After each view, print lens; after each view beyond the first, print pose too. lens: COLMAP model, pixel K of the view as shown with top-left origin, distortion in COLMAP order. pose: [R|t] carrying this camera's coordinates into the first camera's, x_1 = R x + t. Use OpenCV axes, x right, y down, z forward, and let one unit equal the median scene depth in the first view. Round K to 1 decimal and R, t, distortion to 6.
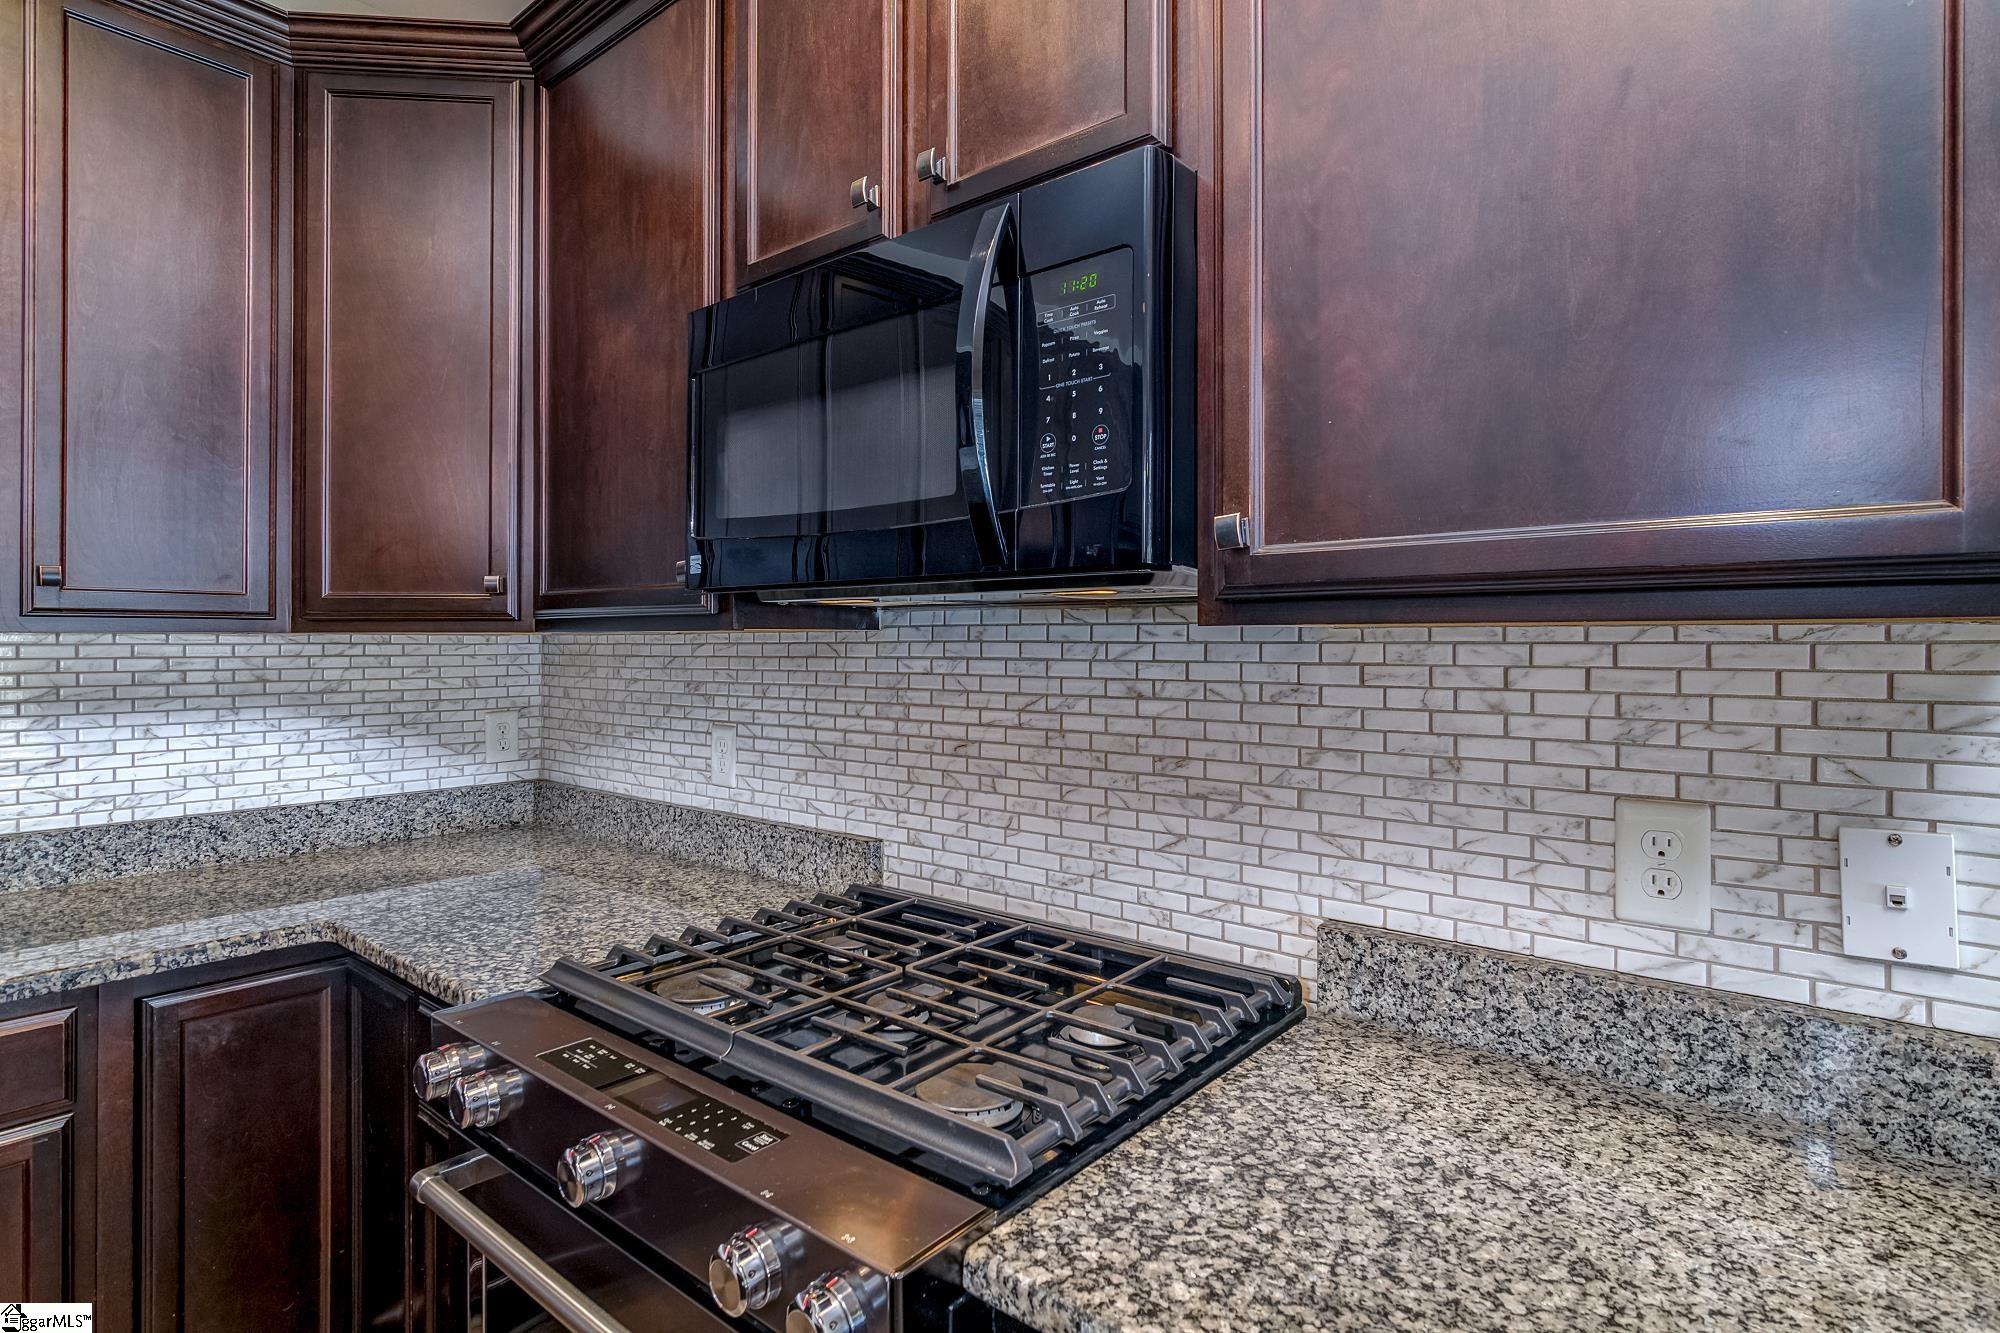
lens RADIAL K [[989.8, 0, 995.5], [0, 989.8, 649.1], [0, 0, 1]] dist [0.000608, 0.000014]
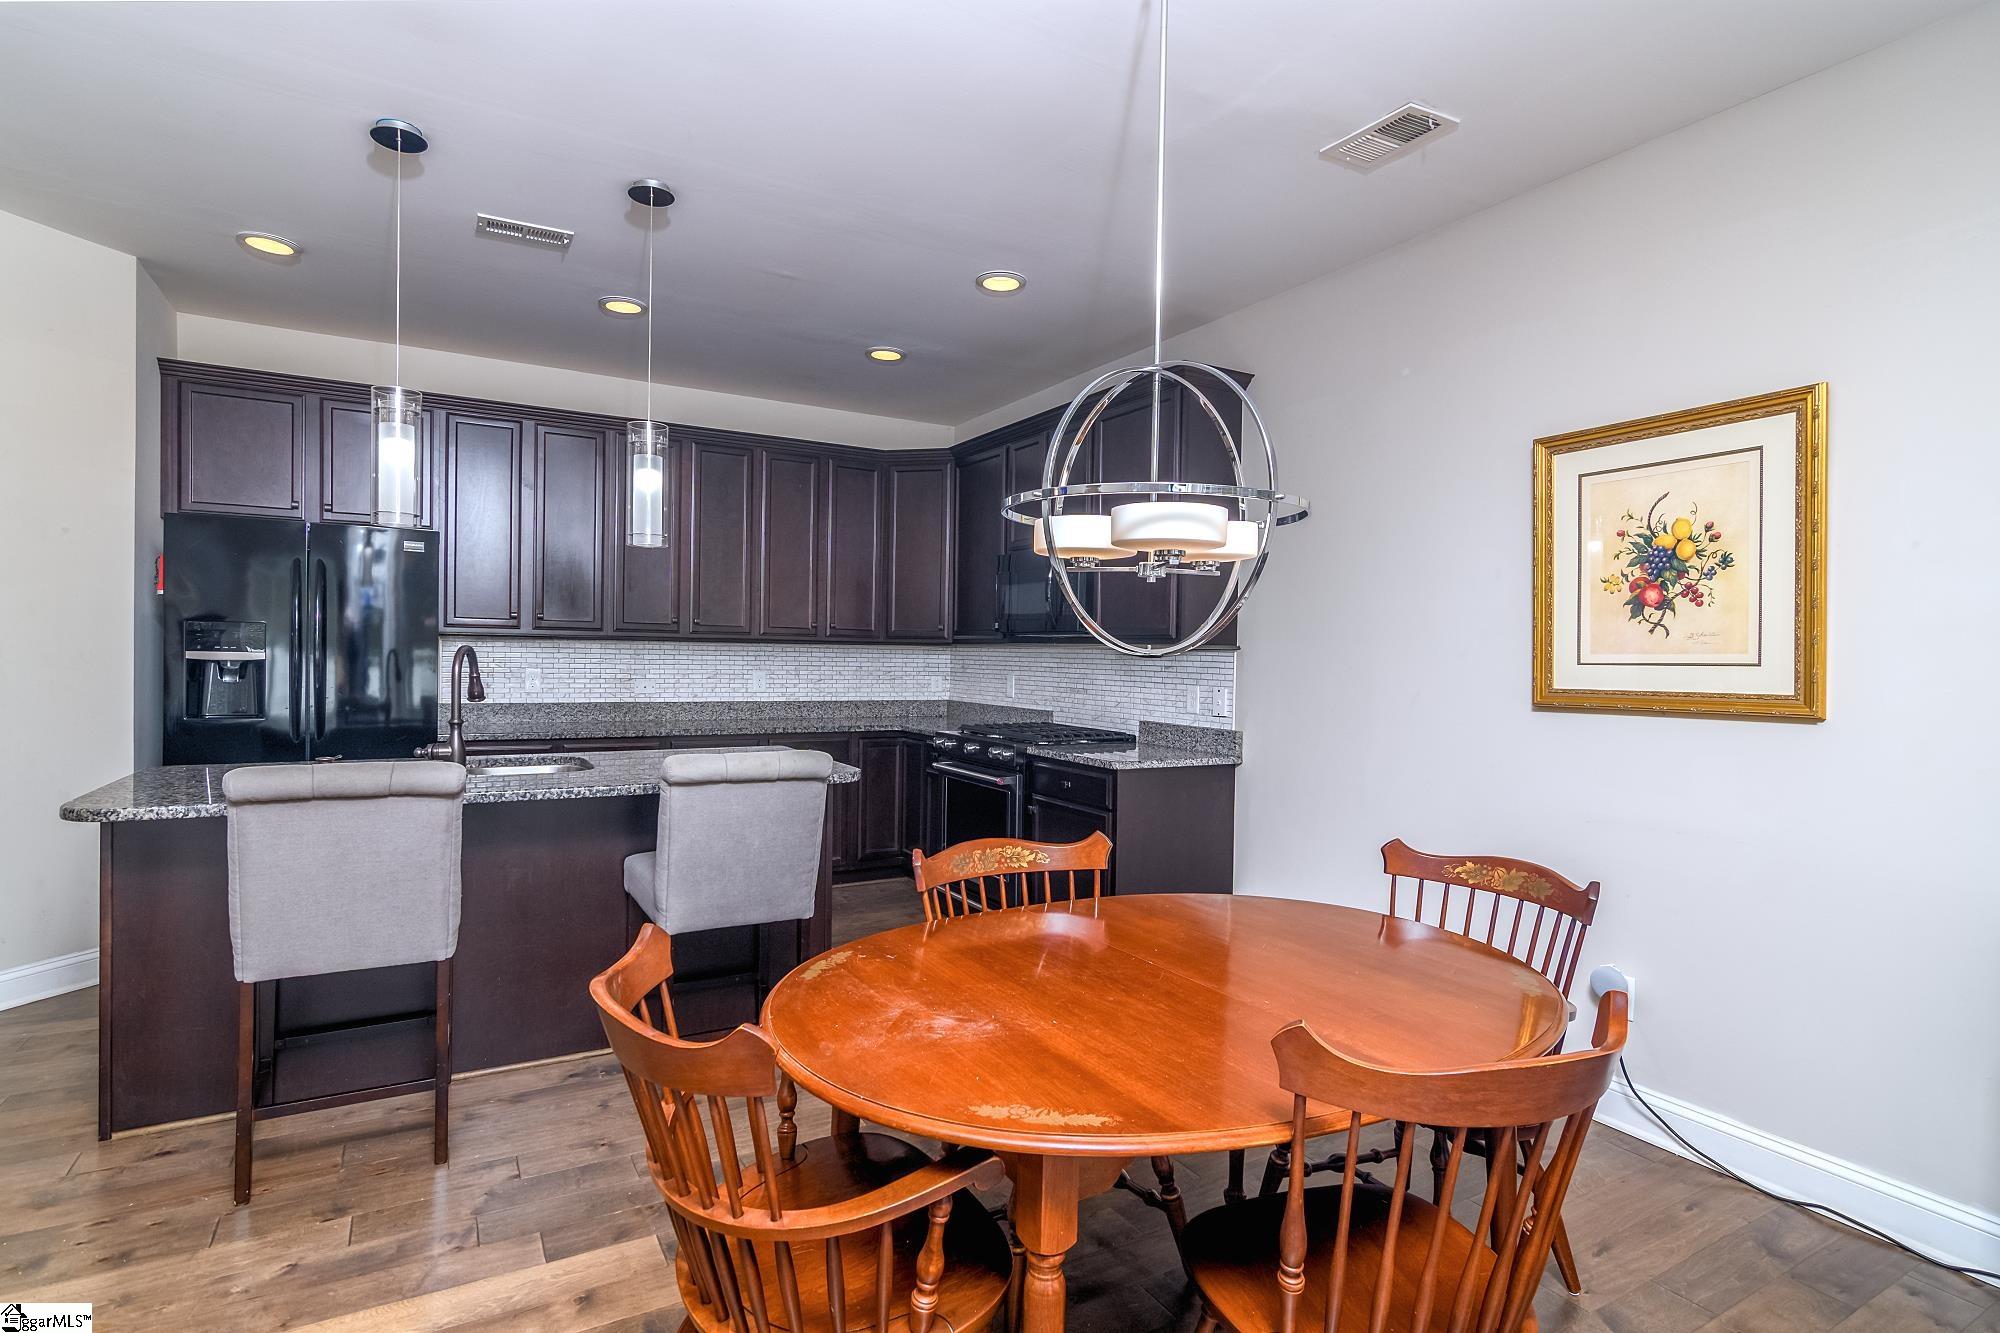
lens RADIAL K [[989.8, 0, 995.5], [0, 989.8, 649.1], [0, 0, 1]] dist [0.000608, 0.000014]
pose [[0.932873, 0.014863, -0.359900, 1.054627], [-0.019134, 0.999782, -0.008306, 0.032022], [0.359698, 0.014635, 0.932954, -2.506521]]
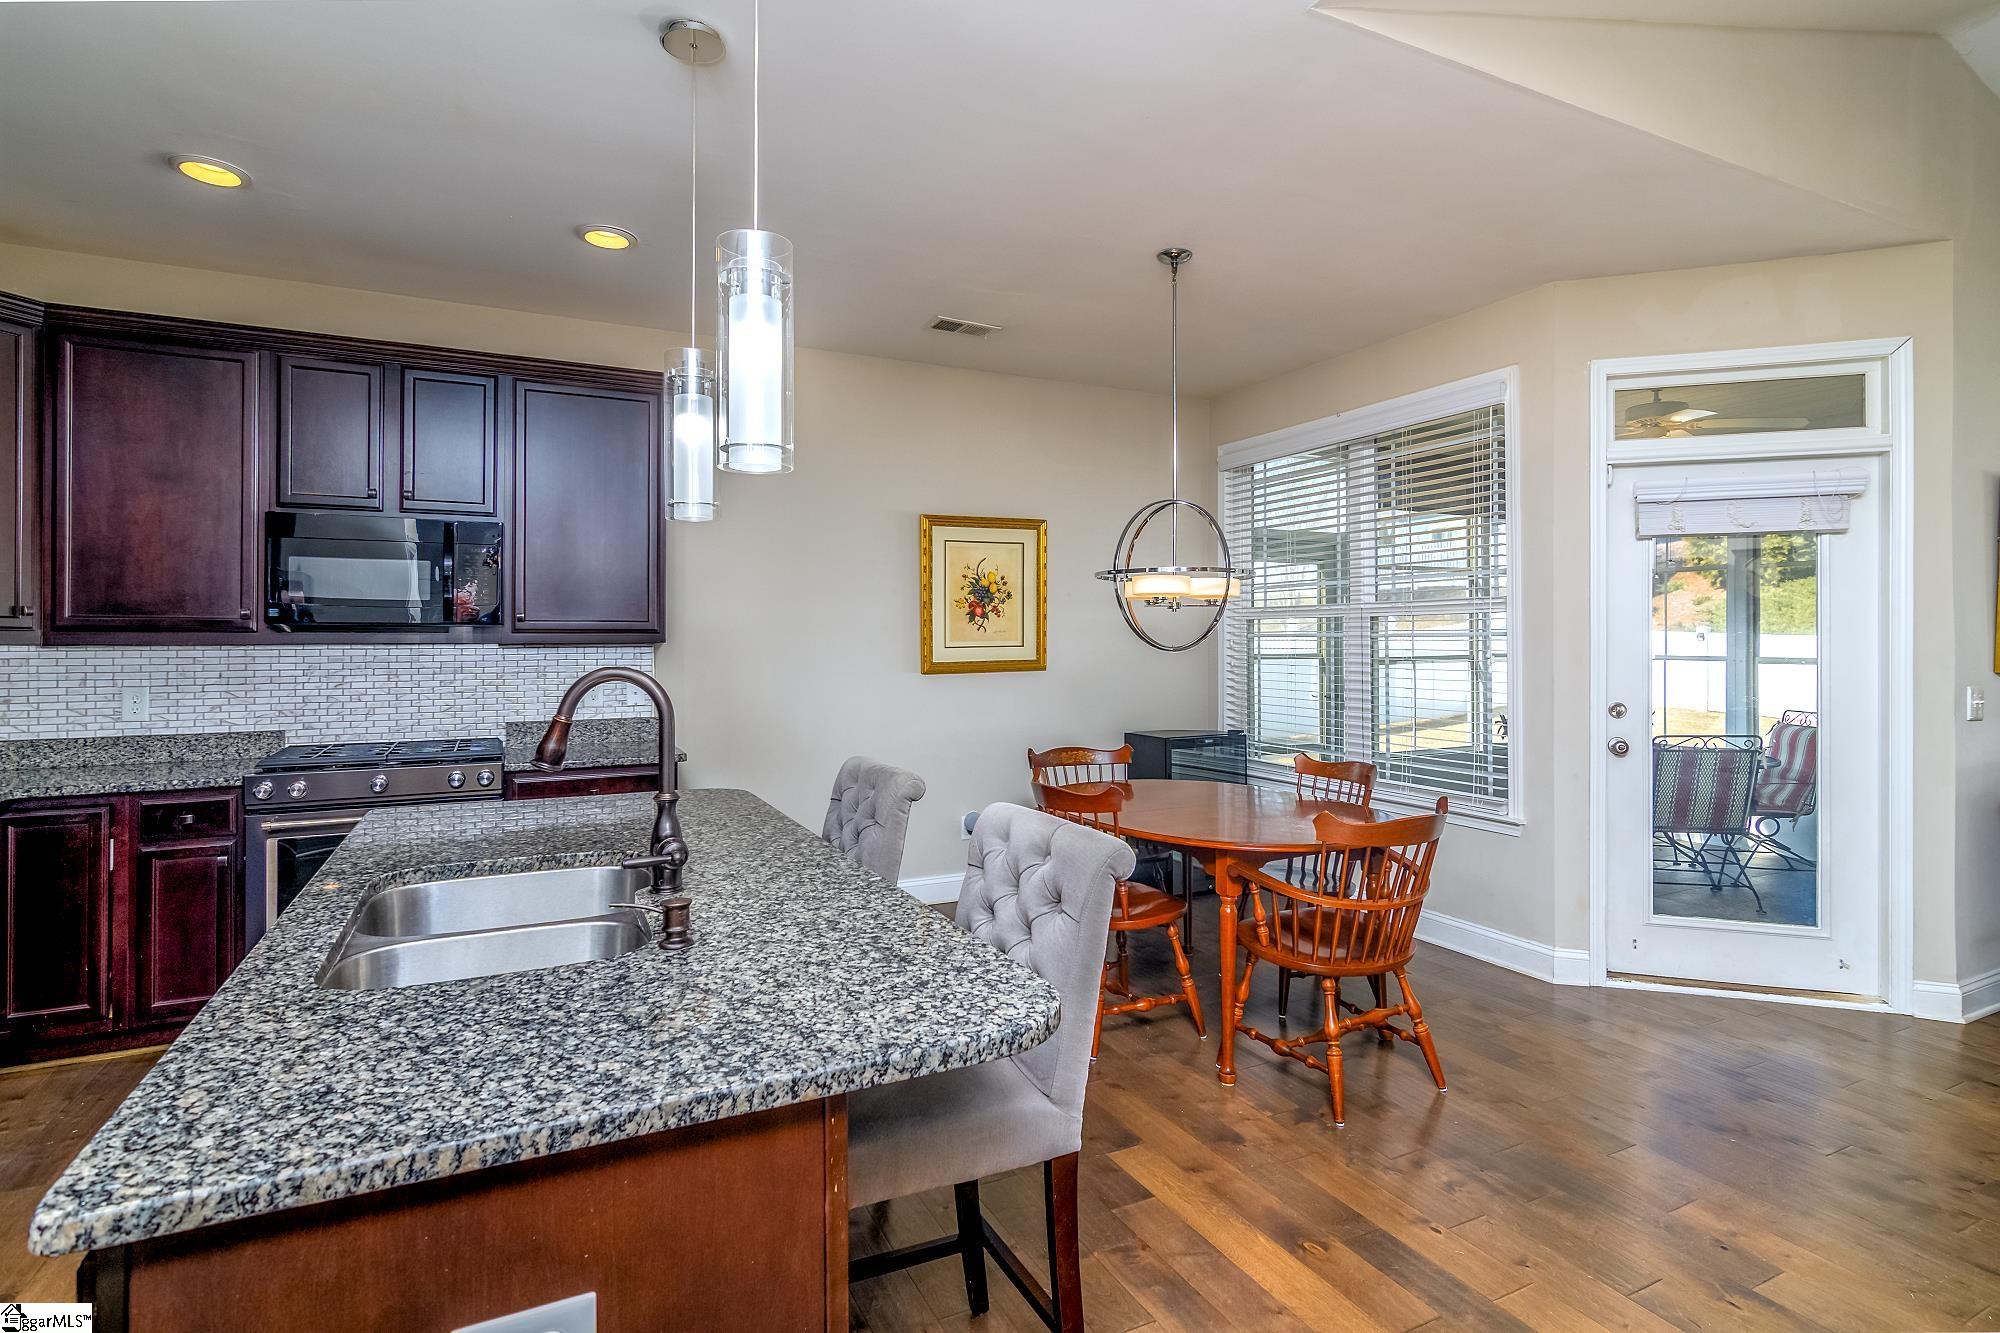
lens RADIAL K [[989.8, 0, 995.5], [0, 989.8, 649.1], [0, 0, 1]] dist [0.000608, 0.000014]
pose [[0.416707, -0.009720, 0.908989, -1.888370], [0.007326, 0.999946, 0.007334, 0.002229], [-0.909011, 0.003603, 0.416756, -1.803448]]
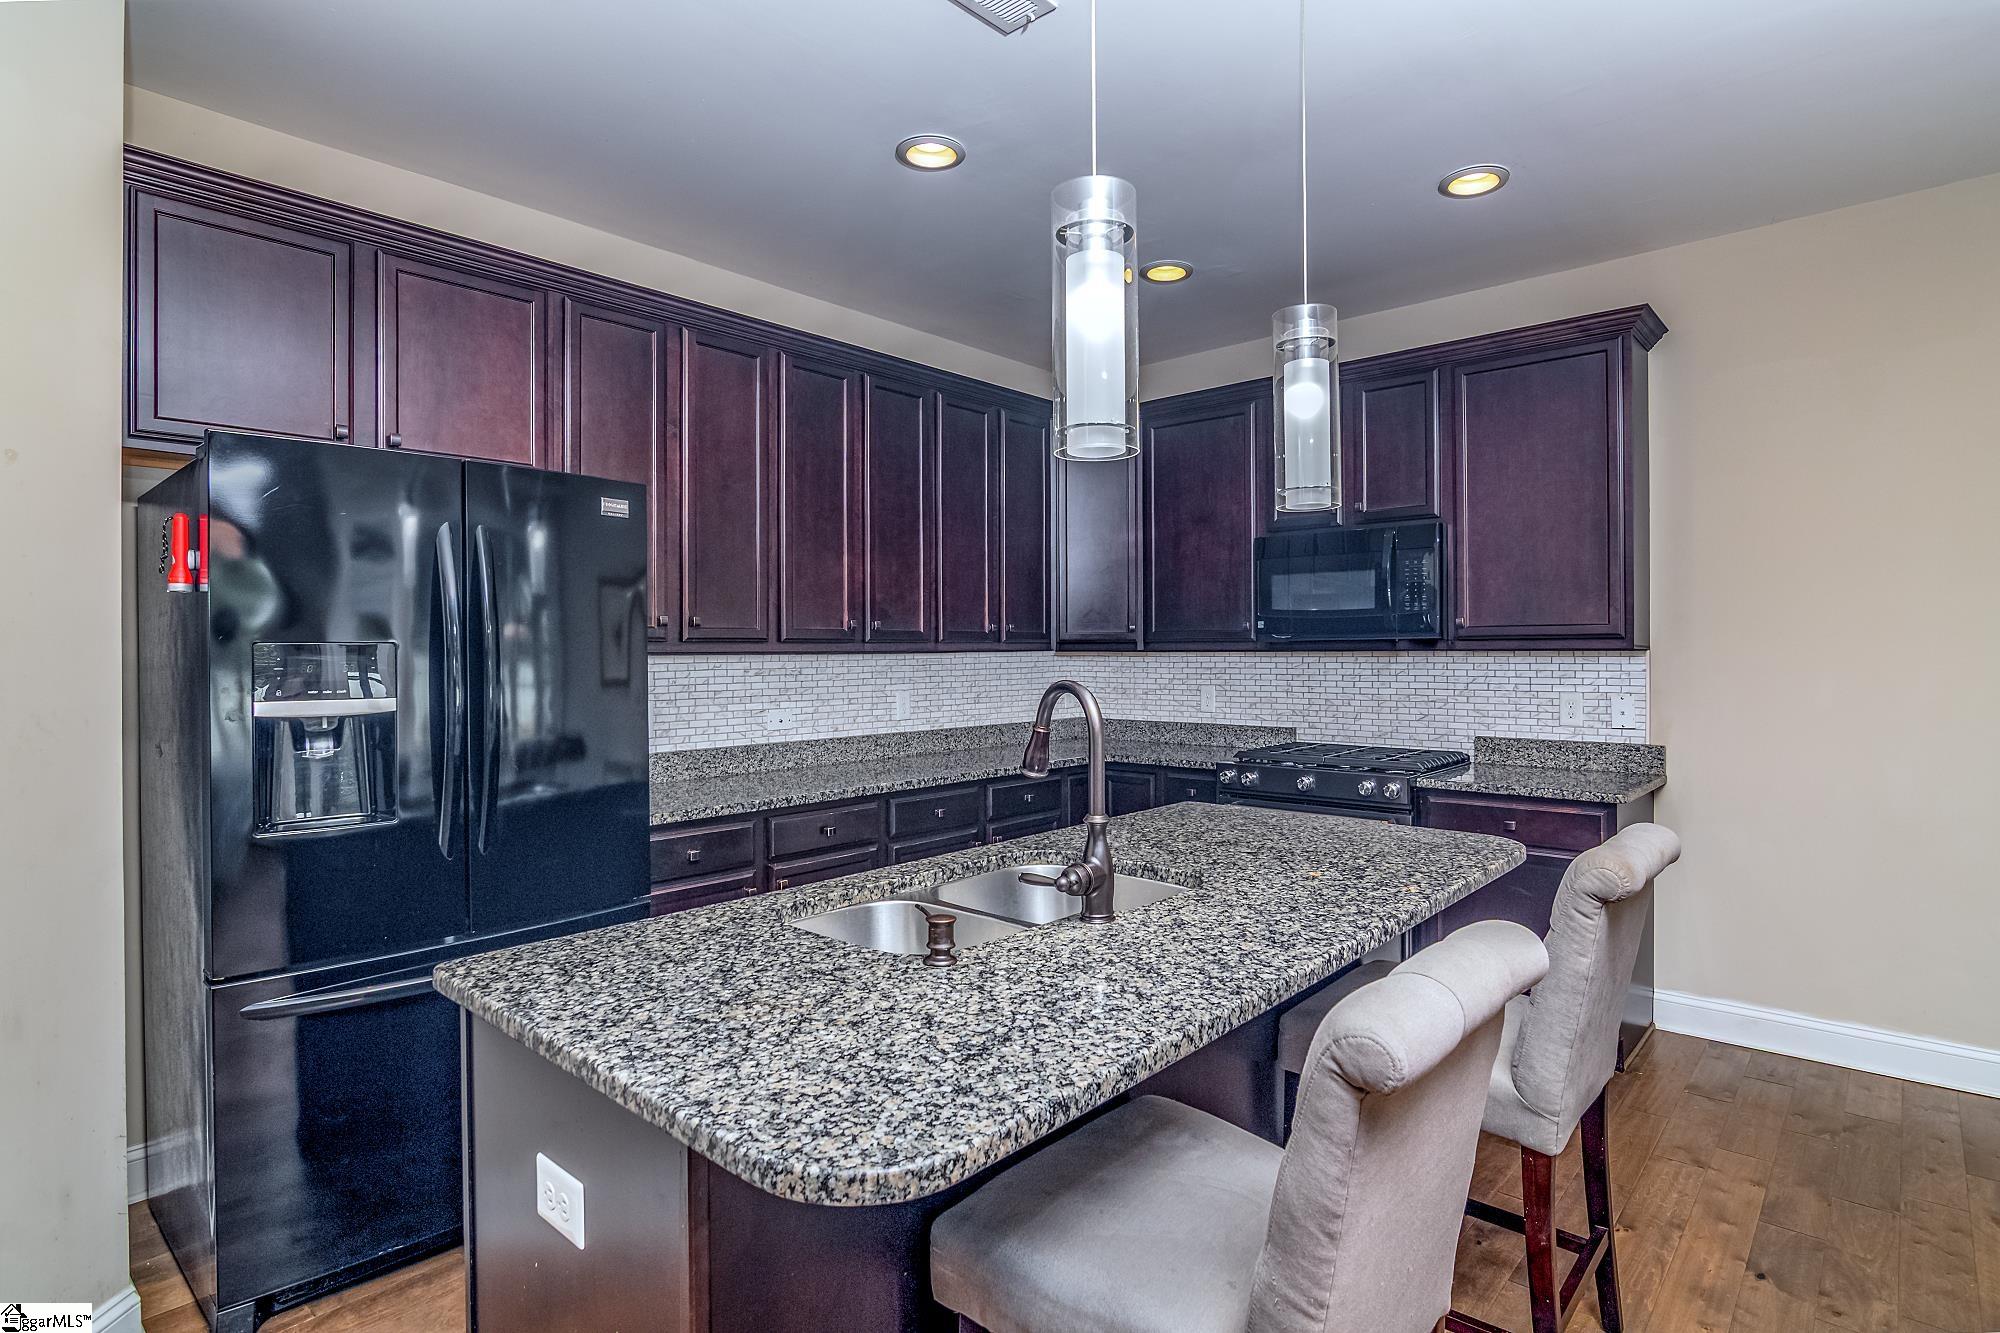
lens RADIAL K [[1029.4, 0, 1028.5], [0, 1029.4, 652.9], [0, 0, 1]] dist [-0.012467, -0.000259]
pose [[0.998780, -0.006835, -0.048903, -0.855519], [0.006691, 0.999973, -0.003096, 0.001768], [0.048922, 0.002765, 0.998799, -2.152224]]
